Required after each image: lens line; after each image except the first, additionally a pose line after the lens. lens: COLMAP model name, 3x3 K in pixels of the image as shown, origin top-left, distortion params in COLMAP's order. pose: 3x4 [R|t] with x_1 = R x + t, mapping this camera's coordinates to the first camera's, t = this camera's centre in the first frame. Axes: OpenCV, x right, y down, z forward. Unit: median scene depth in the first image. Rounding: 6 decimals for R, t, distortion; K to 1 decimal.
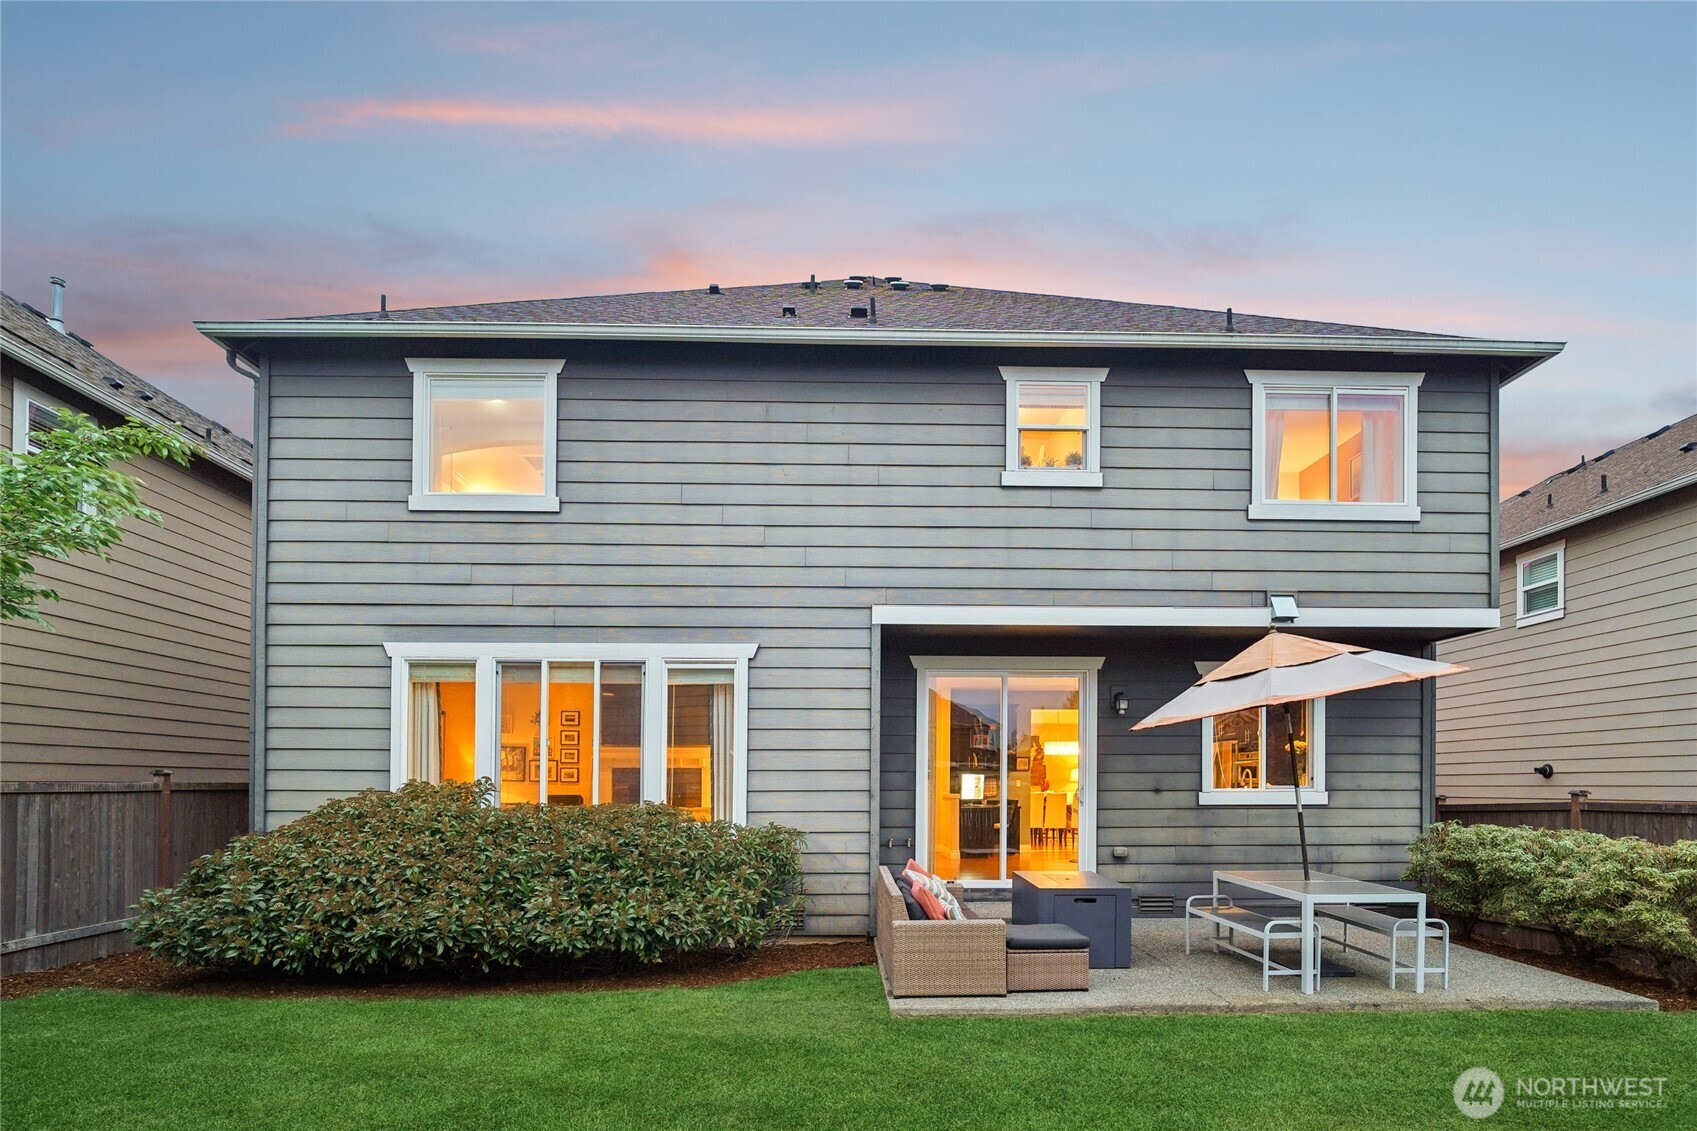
lens RADIAL K [[830.5, 0, 849.7], [0, 830.5, 589.6], [0, 0, 1]] dist [-0.006156, 0.000314]
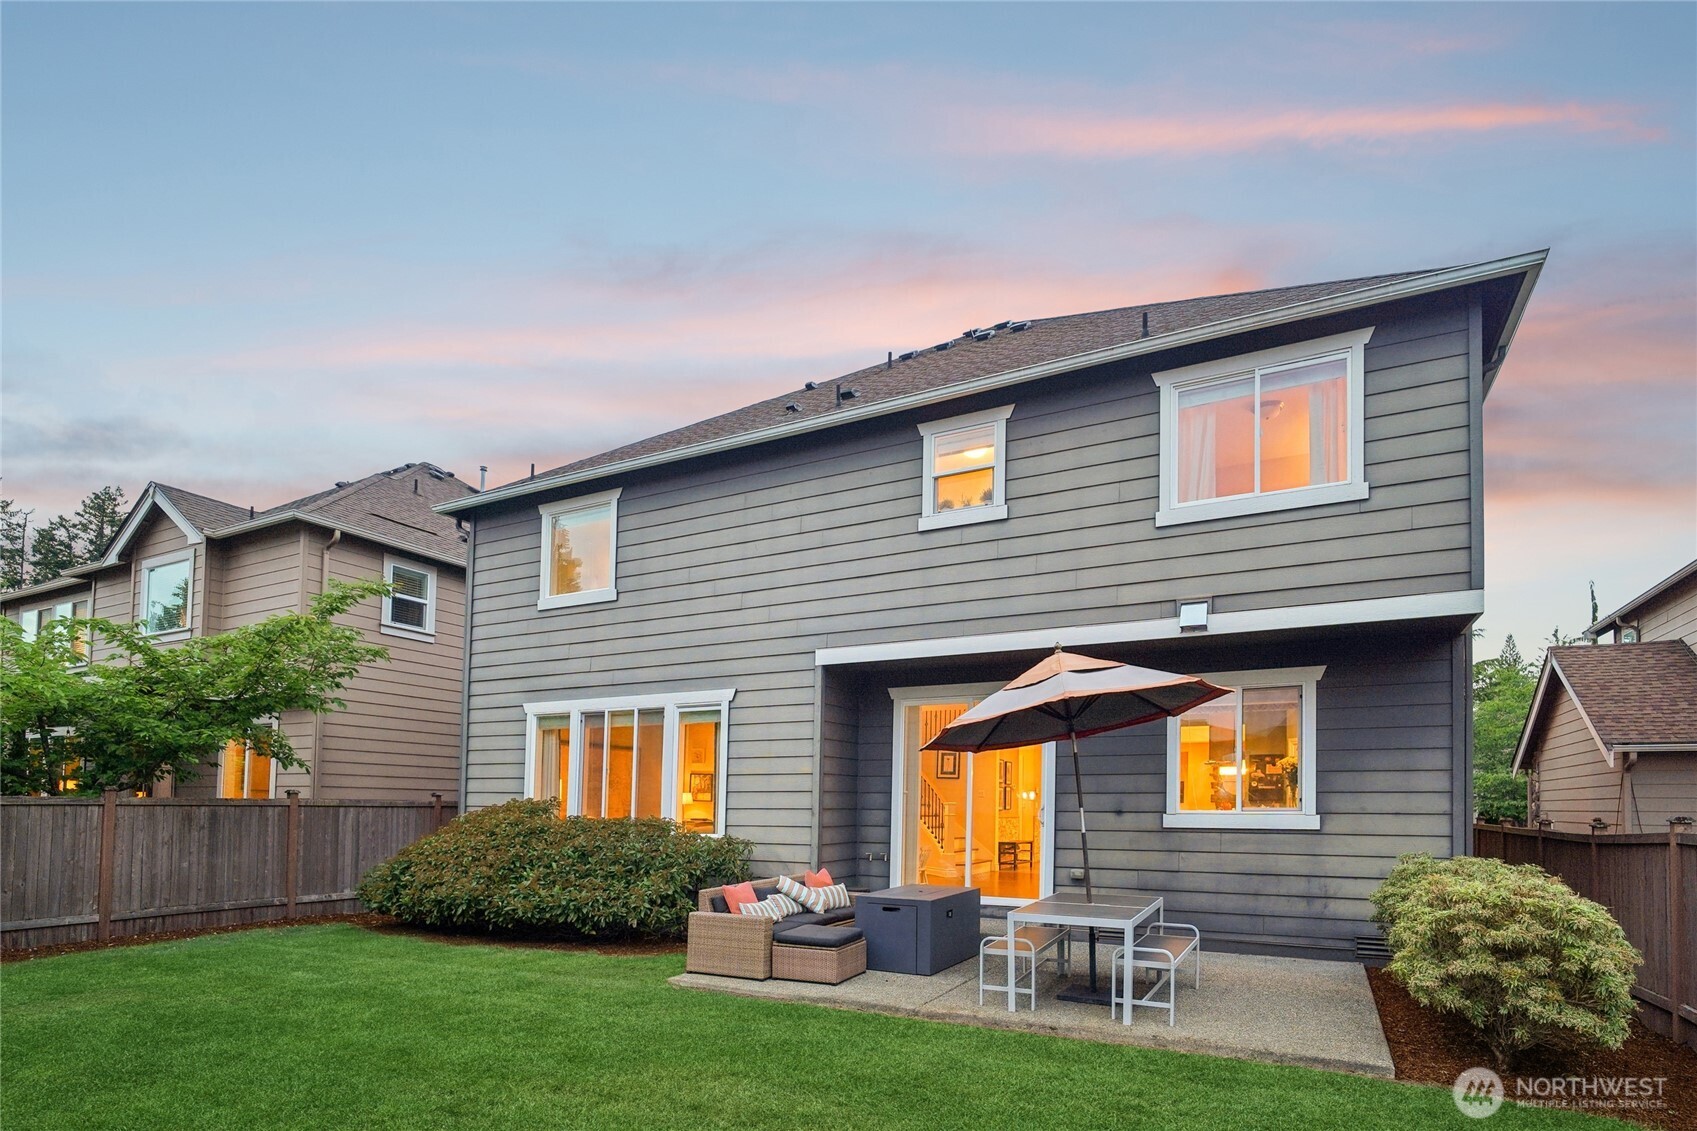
lens RADIAL K [[812.0, 0, 866.6], [0, 812.0, 561.1], [0, 0, 1]] dist [-0.005189, -0.000419]
pose [[0.879067, -0.132348, -0.457957, 0.619619], [0.102572, 0.990699, -0.089417, 0.004256], [0.465531, 0.031630, 0.884466, 0.005860]]
